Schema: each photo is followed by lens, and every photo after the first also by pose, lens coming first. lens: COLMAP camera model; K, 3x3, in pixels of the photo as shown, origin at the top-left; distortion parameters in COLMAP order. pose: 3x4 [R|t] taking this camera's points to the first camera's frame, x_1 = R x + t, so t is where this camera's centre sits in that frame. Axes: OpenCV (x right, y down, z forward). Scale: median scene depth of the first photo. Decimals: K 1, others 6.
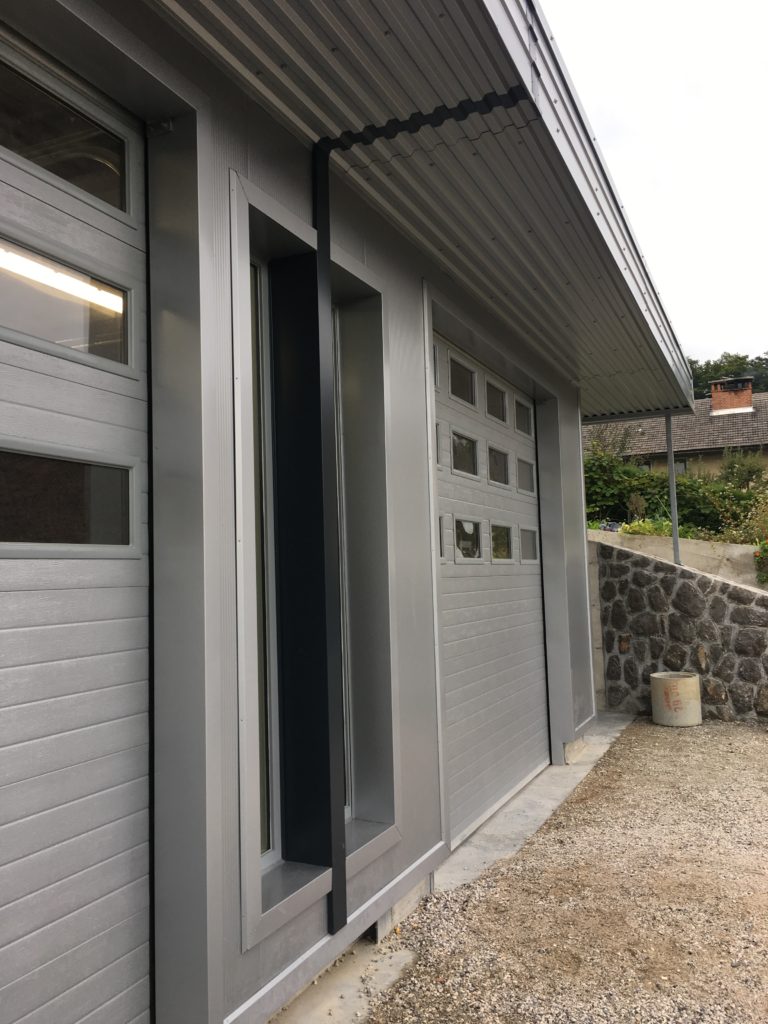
lens RADIAL K [[872.3, 0, 383.9], [0, 872.3, 511.4], [0, 0, 1]] dist [-0.012198, -0.019166]
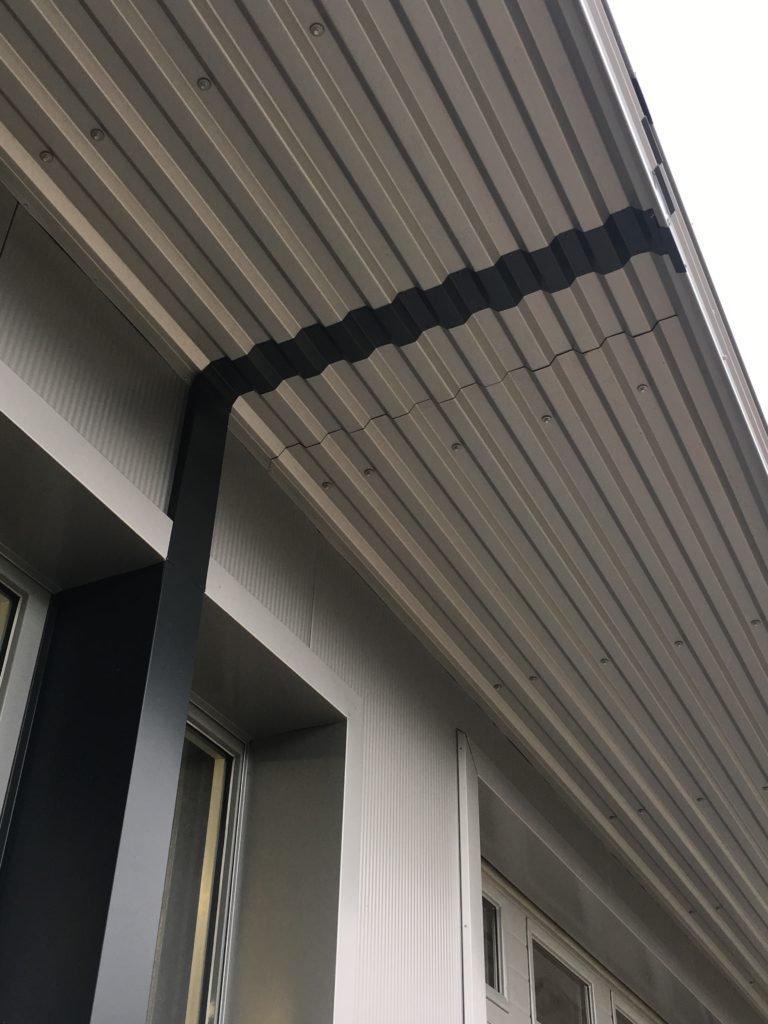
lens RADIAL K [[1197.1, 0, 385.9], [0, 1197.1, 512.4], [0, 0, 1]] dist [-0.036786, 0.000000]
pose [[0.997683, -0.005020, -0.067847, 0.063699], [-0.034280, 0.824325, -0.565078, -0.000329], [0.058765, 0.566094, 0.822243, 0.508287]]
